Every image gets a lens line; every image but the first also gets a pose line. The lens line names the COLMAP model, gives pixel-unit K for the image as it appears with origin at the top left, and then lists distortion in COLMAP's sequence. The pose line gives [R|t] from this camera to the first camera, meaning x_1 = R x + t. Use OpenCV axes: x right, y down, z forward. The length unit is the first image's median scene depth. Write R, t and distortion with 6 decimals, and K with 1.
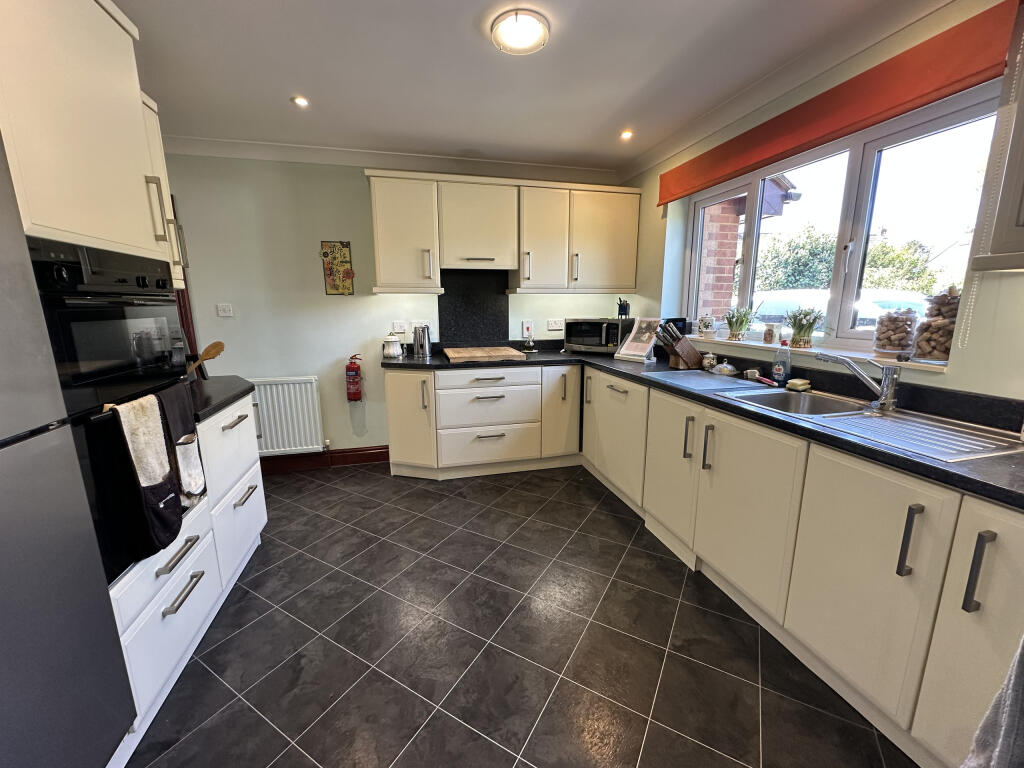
lens RADIAL K [[409.9, 0, 513.9], [0, 409.9, 385.2], [0, 0, 1]] dist [0.000857, 0.000030]
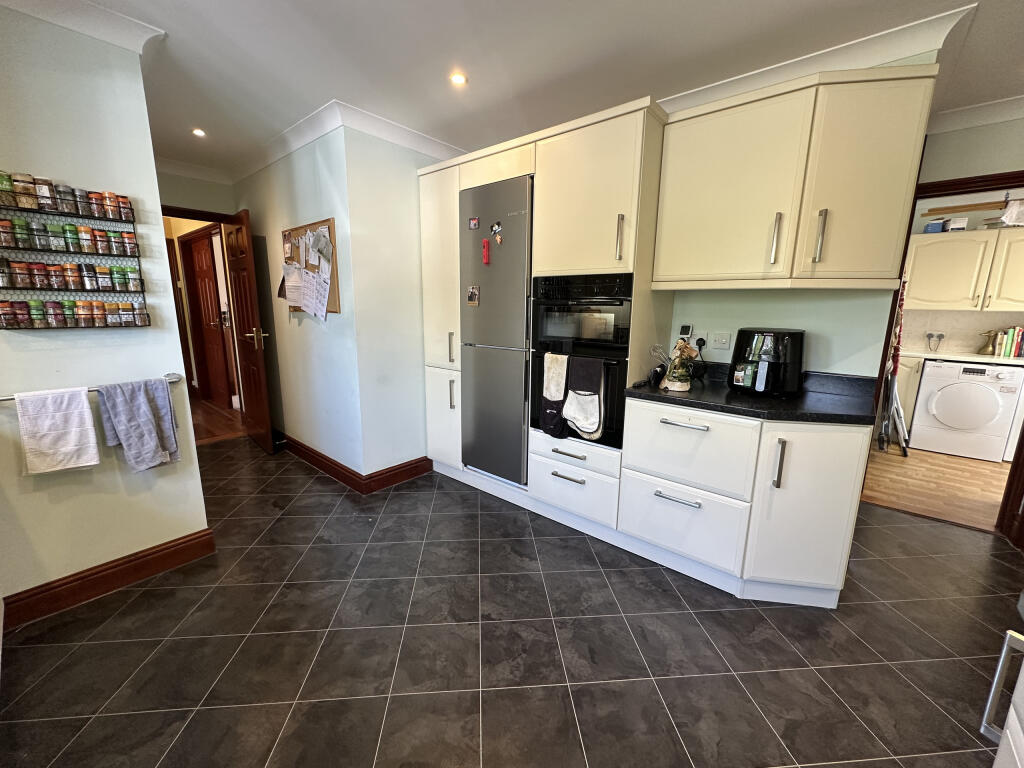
lens RADIAL K [[409.9, 0, 517.4], [0, 409.9, 382.5], [0, 0, 1]] dist [0.000857, 0.000030]
pose [[-0.816360, 0.106678, -0.567605, 0.187848], [-0.118576, 0.930898, 0.345499, -0.282341], [0.565240, 0.349356, -0.747298, 1.389459]]
